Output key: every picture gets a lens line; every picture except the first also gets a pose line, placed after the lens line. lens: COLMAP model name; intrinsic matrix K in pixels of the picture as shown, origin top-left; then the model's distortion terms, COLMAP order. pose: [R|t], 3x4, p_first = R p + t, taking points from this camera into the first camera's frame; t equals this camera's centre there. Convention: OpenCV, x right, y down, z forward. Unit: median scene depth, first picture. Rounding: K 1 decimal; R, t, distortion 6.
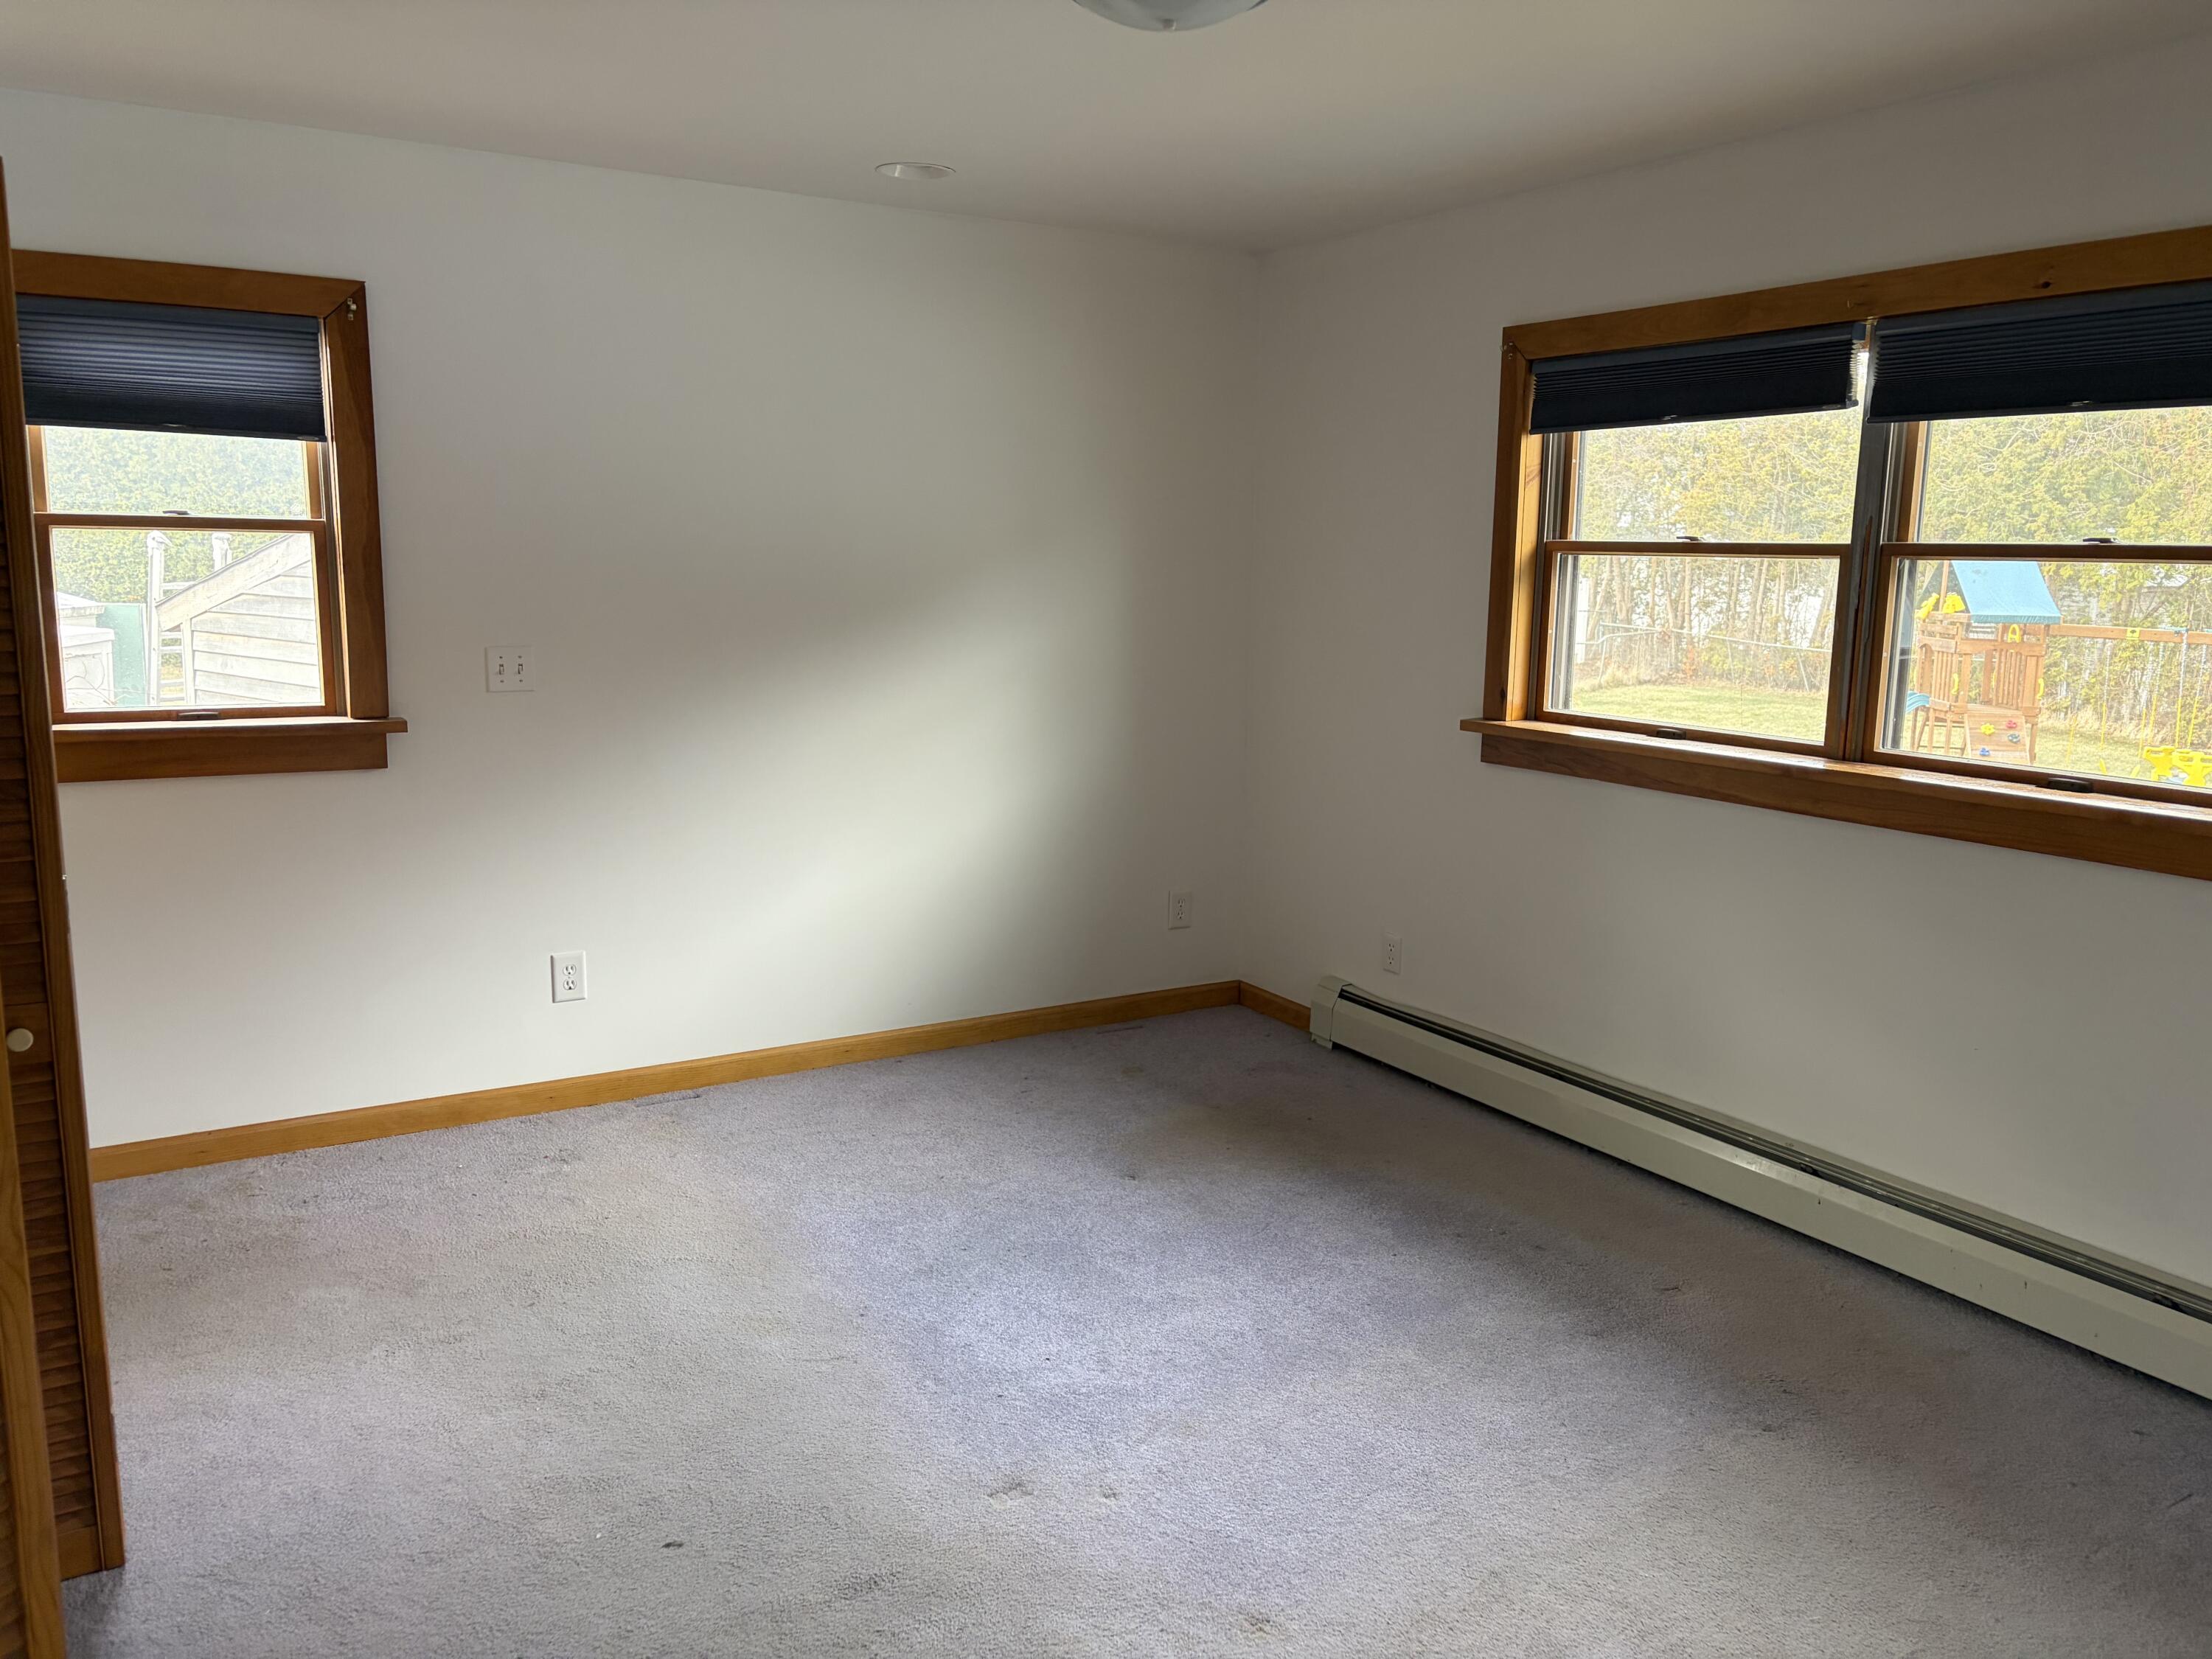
lens RADIAL K [[1664.4, 0, 1103.9], [0, 1664.4, 834.6], [0, 0, 1]] dist [0.049763, -0.042968]
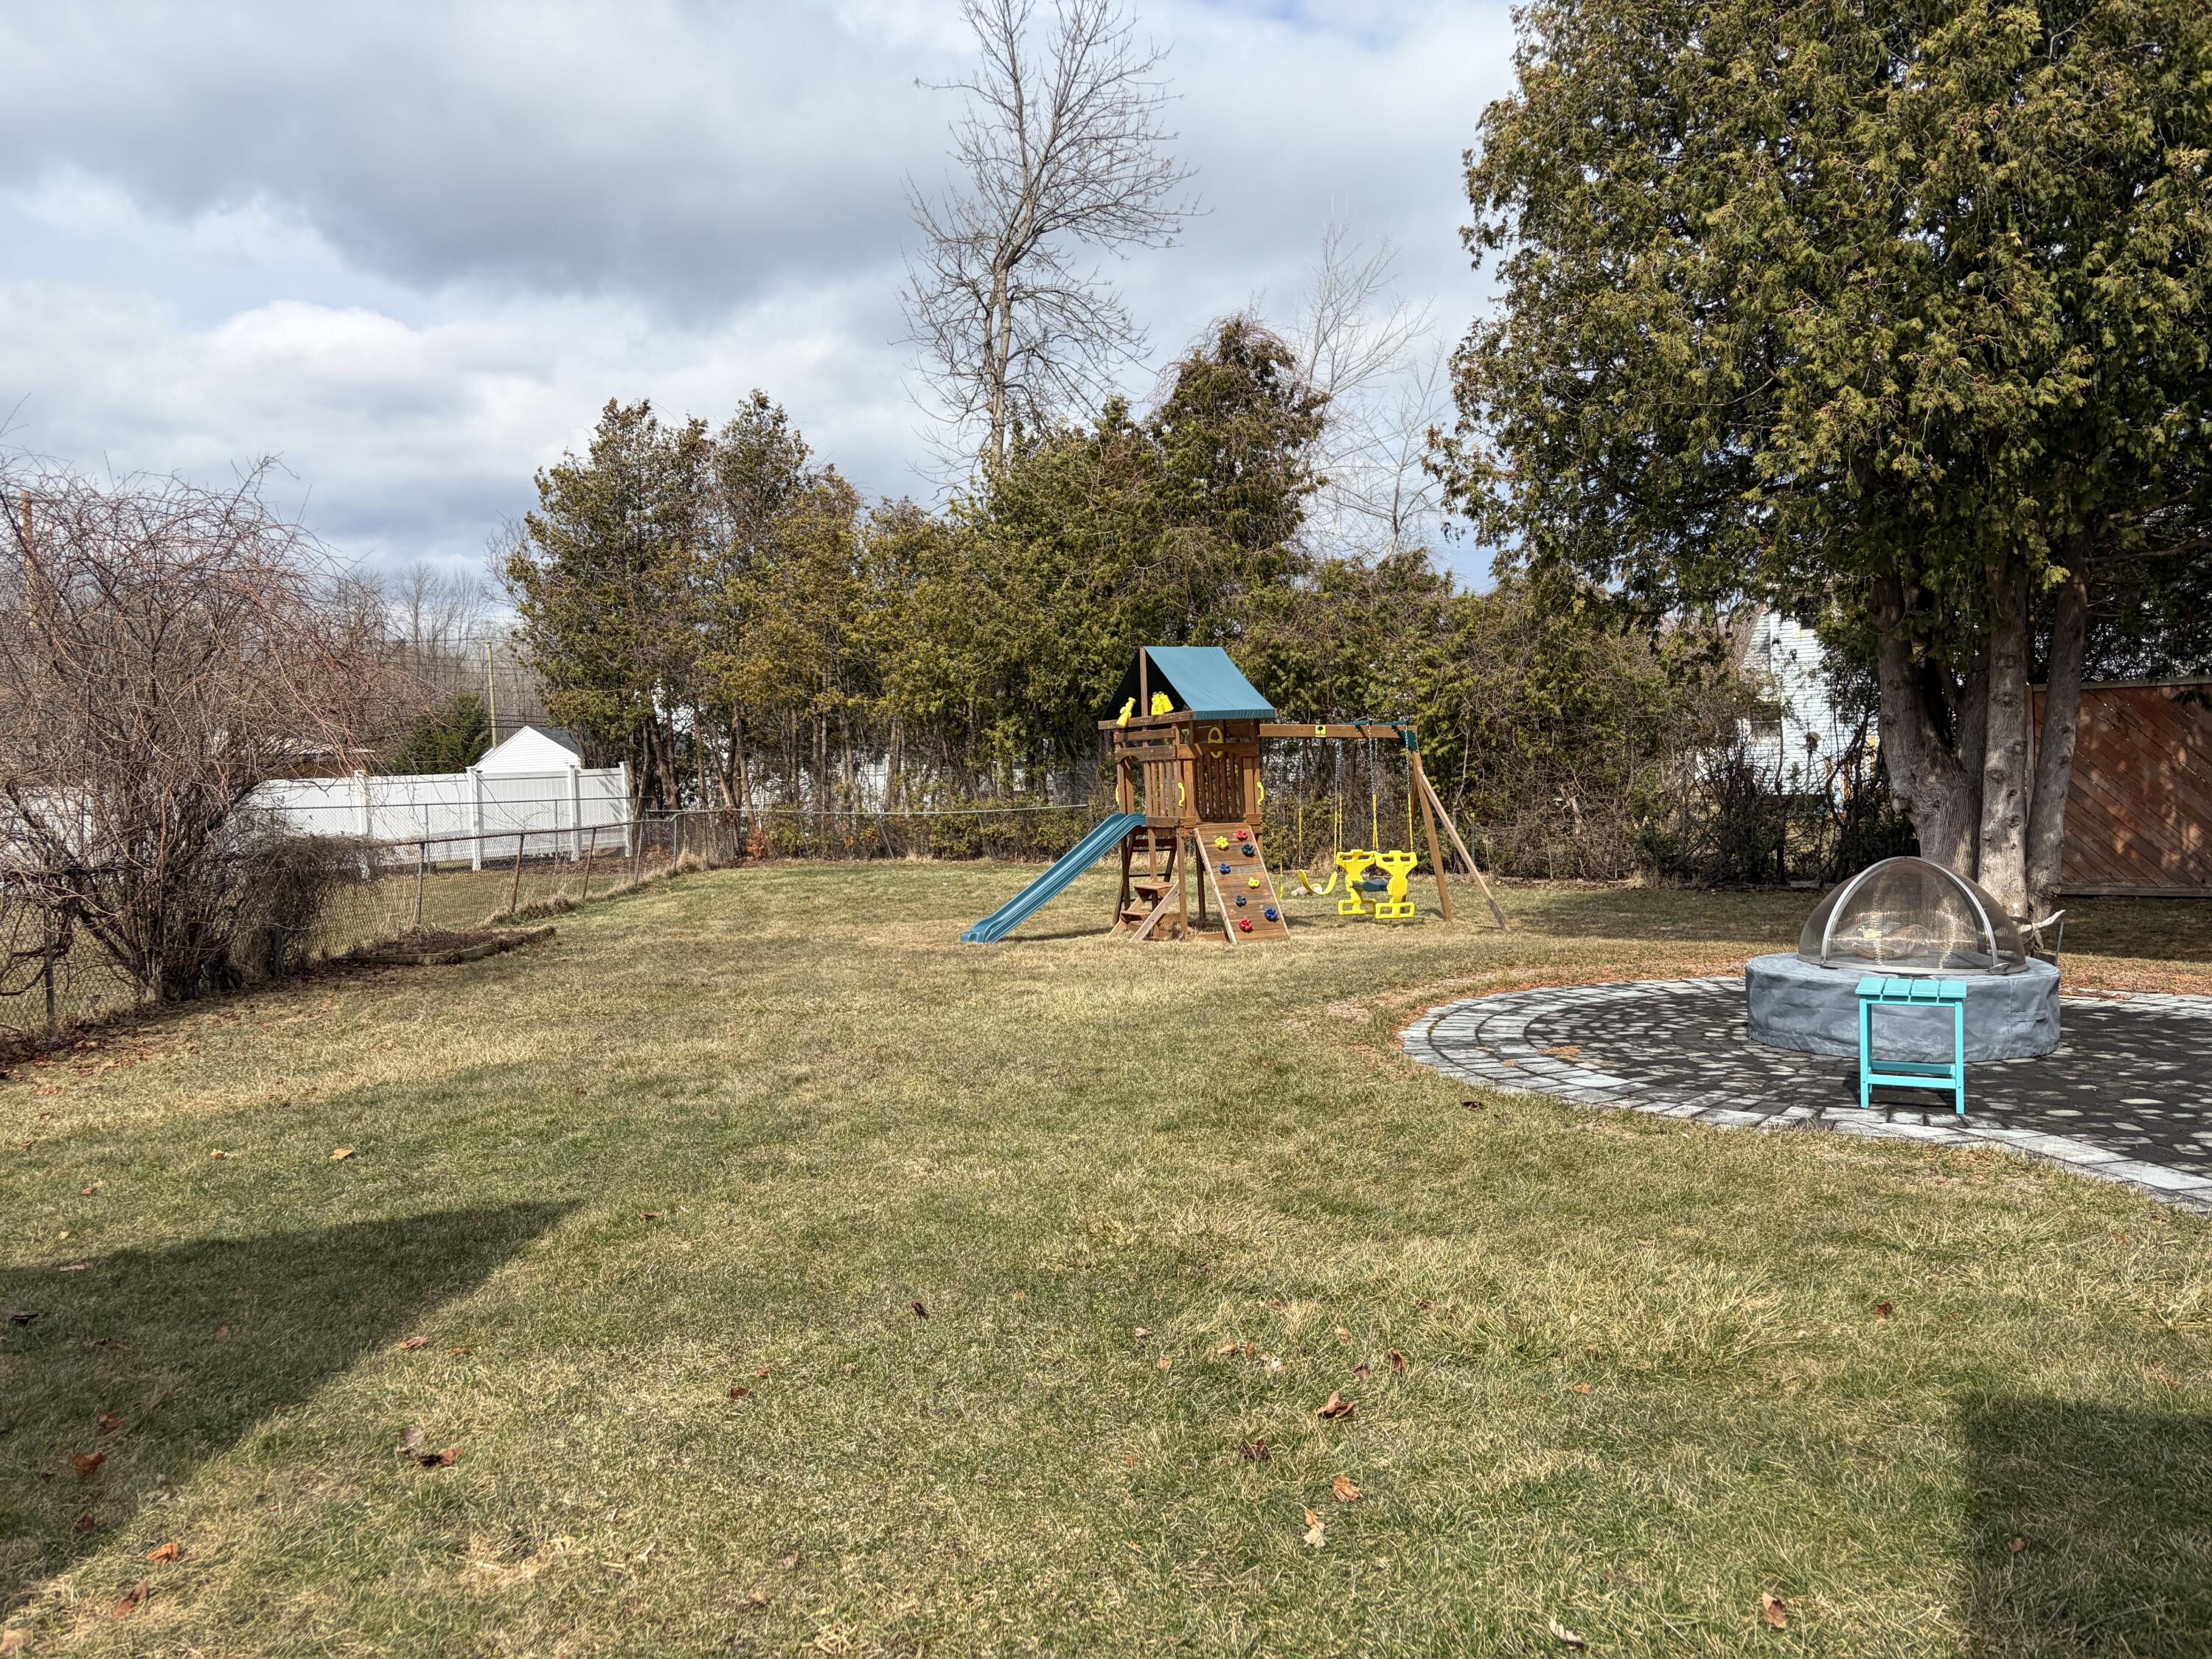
lens RADIAL K [[1664.4, 0, 1105.3], [0, 1664.4, 829.1], [0, 0, 1]] dist [0.049763, -0.042968]
pose [[0.822999, -0.069814, 0.563736, -0.004274], [0.146258, 0.985002, -0.091538, 0.000386], [-0.548891, 0.157787, 0.820867, 0.171890]]
